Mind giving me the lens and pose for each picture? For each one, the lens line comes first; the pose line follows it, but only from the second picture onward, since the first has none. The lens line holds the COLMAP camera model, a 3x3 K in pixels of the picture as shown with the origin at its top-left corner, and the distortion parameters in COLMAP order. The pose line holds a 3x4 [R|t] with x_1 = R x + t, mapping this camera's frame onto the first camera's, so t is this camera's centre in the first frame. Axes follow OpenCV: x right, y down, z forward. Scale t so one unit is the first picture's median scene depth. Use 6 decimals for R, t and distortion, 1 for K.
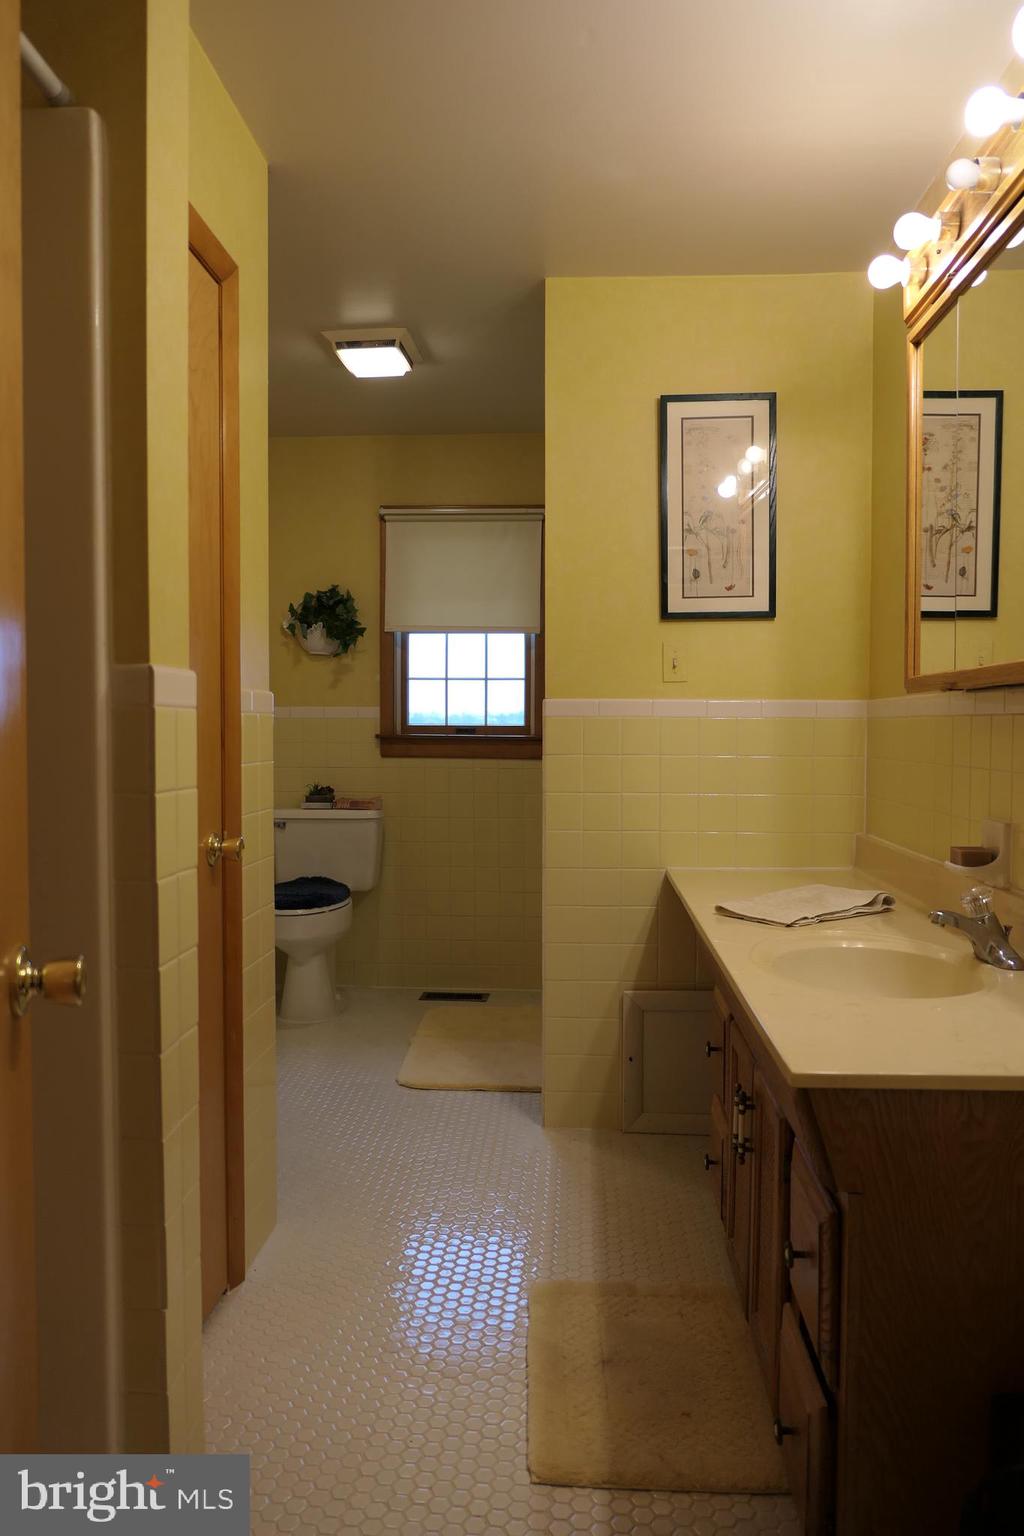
lens RADIAL K [[1103.3, 0, 504.7], [0, 1103.3, 759.5], [0, 0, 1]] dist [-0.005825, 0.010446]
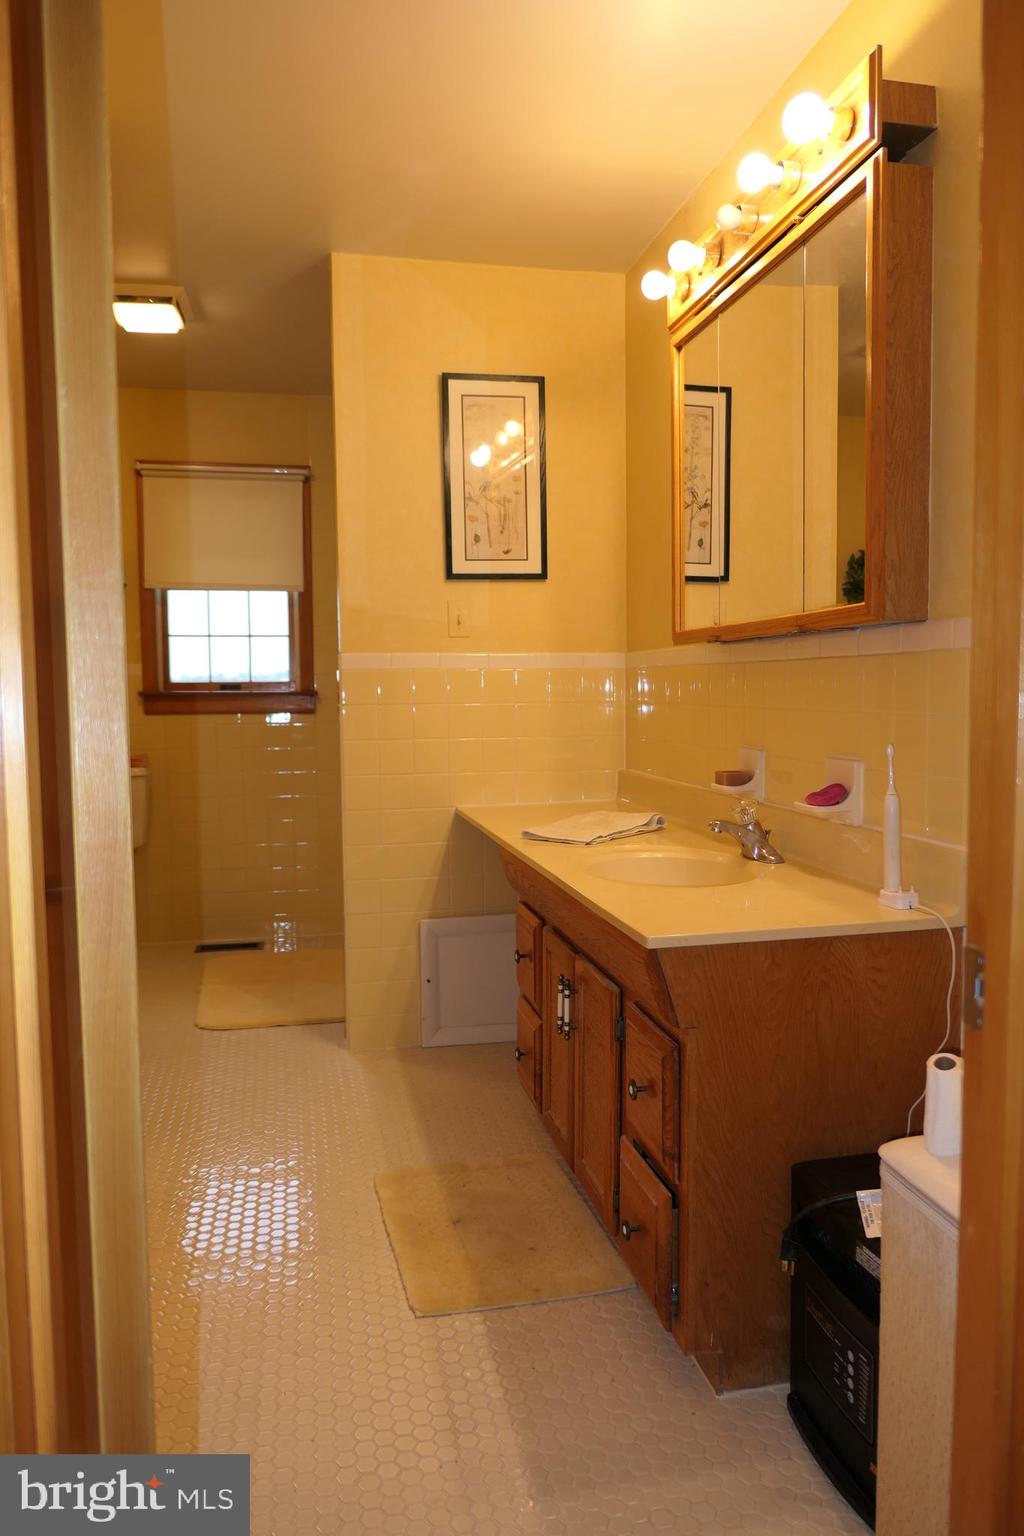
lens RADIAL K [[1103.3, 0, 509.9], [0, 1103.3, 761.6], [0, 0, 1]] dist [-0.005825, 0.010446]
pose [[0.963149, -0.031469, 0.267120, -0.069169], [0.021185, 0.998922, 0.041297, 0.006696], [-0.268132, -0.034116, 0.962778, -0.055175]]
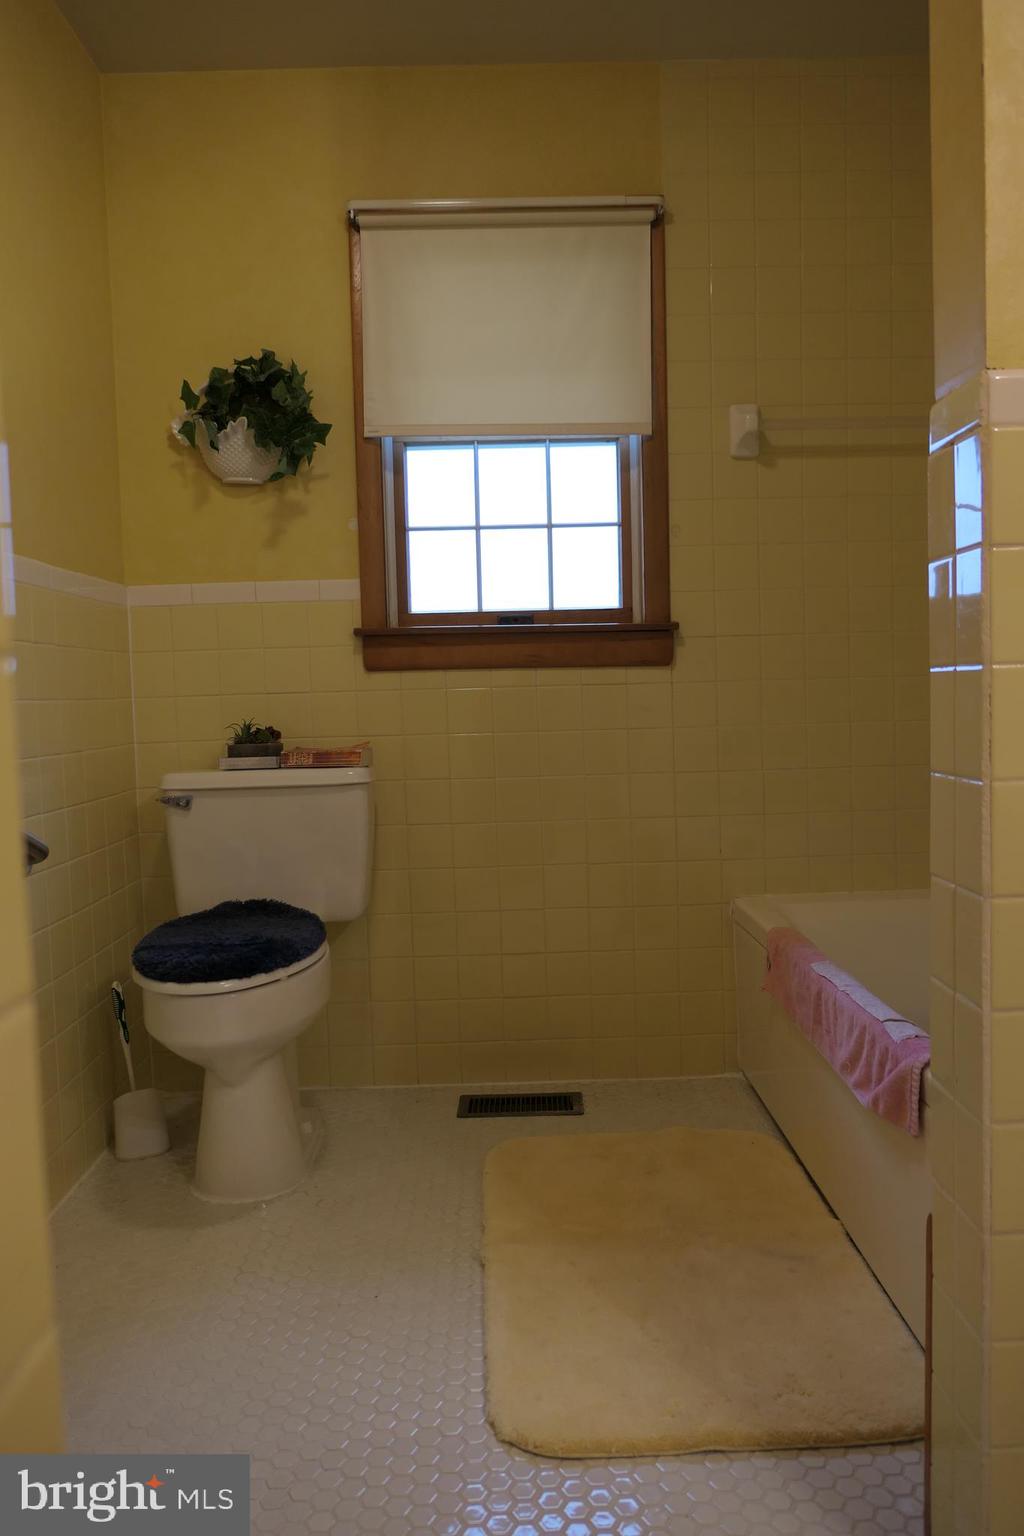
lens RADIAL K [[1103.3, 0, 516.7], [0, 1103.3, 757.0], [0, 0, 1]] dist [-0.005825, 0.010446]
pose [[0.996009, -0.035615, 0.081844, -0.093973], [0.033741, 0.999138, 0.024166, 0.033236], [-0.082634, -0.021308, 0.996352, 0.504594]]
